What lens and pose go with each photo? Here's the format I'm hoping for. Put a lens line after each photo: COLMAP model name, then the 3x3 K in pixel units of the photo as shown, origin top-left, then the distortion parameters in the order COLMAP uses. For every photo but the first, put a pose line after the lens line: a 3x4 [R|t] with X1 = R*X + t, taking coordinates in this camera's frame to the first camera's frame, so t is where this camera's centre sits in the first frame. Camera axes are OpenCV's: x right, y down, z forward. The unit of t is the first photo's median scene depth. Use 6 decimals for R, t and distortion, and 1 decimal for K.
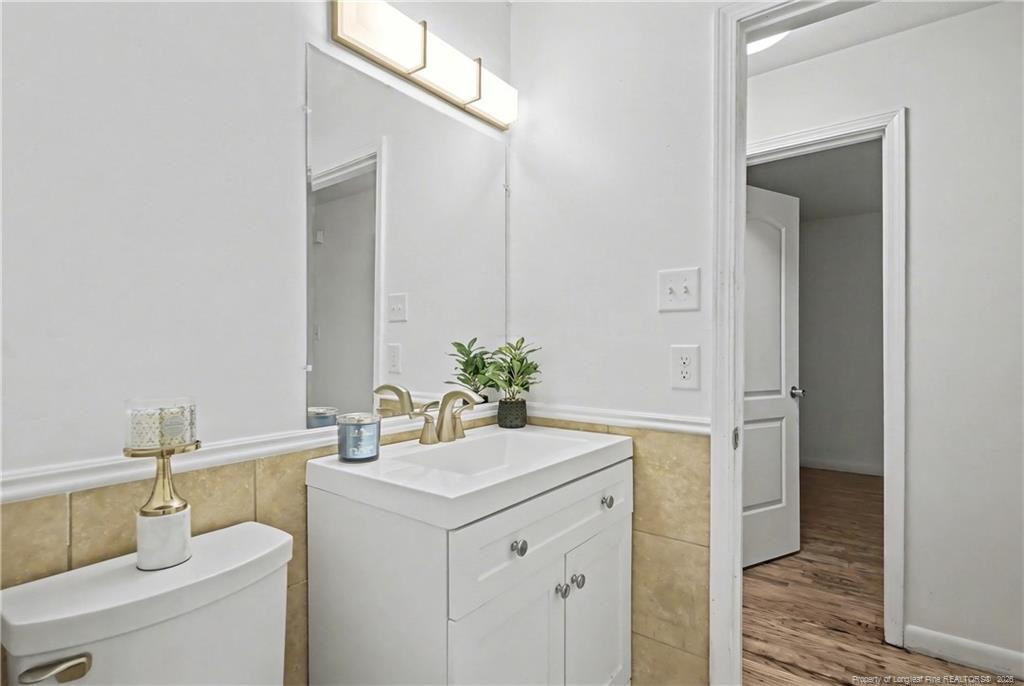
lens RADIAL K [[499.7, 0, 518.1], [0, 499.7, 345.0], [0, 0, 1]] dist [-0.005564, -0.000956]
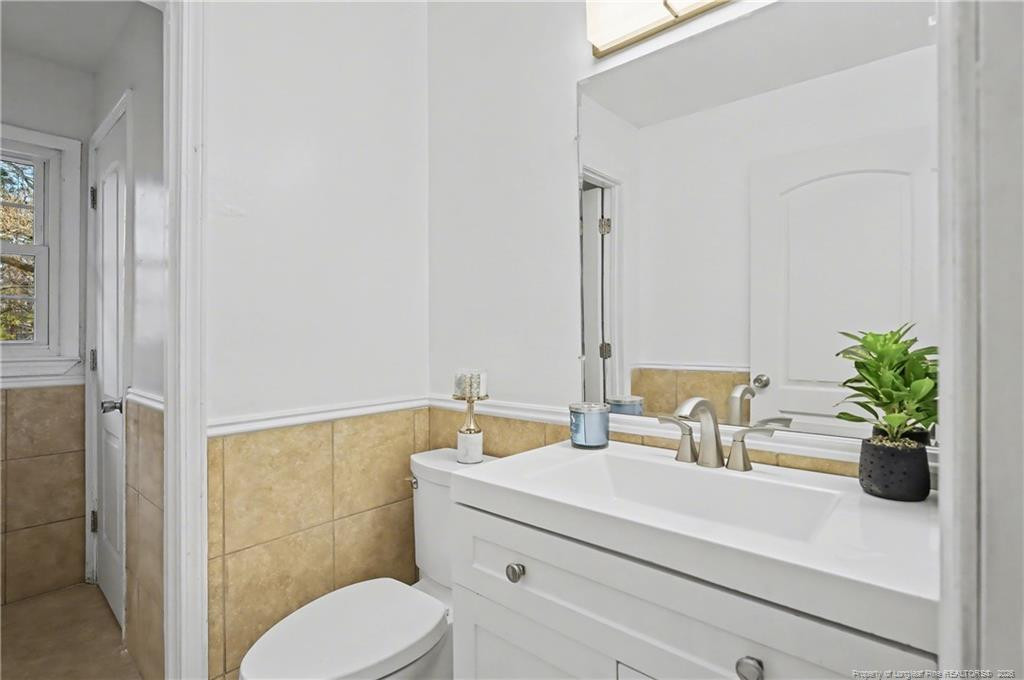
lens RADIAL K [[499.7, 0, 517.8], [0, 499.7, 336.6], [0, 0, 1]] dist [-0.005564, -0.000956]
pose [[-0.072534, 0.001295, -0.997365, 0.727780], [0.008797, 0.999961, 0.000658, -0.006553], [0.997327, -0.008726, -0.072542, 0.892831]]
